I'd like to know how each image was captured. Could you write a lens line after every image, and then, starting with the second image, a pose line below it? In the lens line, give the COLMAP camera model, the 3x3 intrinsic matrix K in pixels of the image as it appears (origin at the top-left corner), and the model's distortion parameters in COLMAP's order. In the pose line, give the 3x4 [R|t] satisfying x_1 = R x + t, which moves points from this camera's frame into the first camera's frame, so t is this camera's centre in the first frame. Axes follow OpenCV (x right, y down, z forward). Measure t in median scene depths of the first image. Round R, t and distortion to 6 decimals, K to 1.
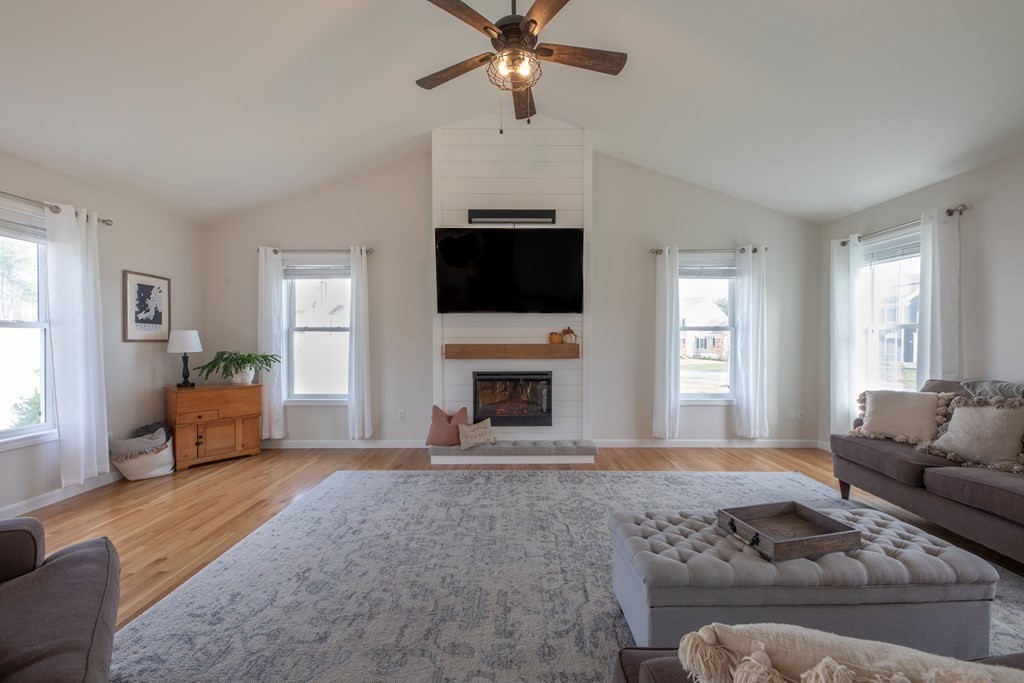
lens RADIAL K [[410.9, 0, 512.0], [0, 410.9, 341.5], [0, 0, 1]] dist [0.016764, -0.010767]
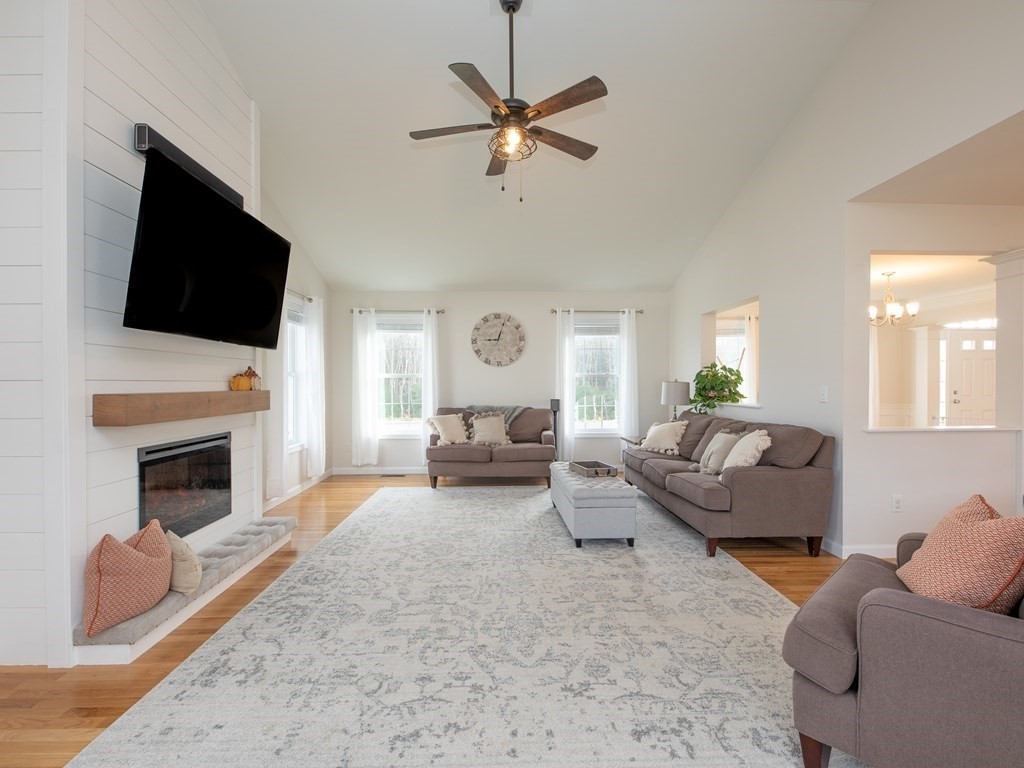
lens RADIAL K [[457.4, 0, 512.0], [0, 457.4, 384.0], [0, 0, 1]] dist [0.003206, 0.000340]
pose [[-0.037335, 0.000907, 0.999302, -0.886855], [0.005652, 0.999984, -0.000696, -0.004078], [-0.999287, 0.005622, -0.037339, 0.752943]]
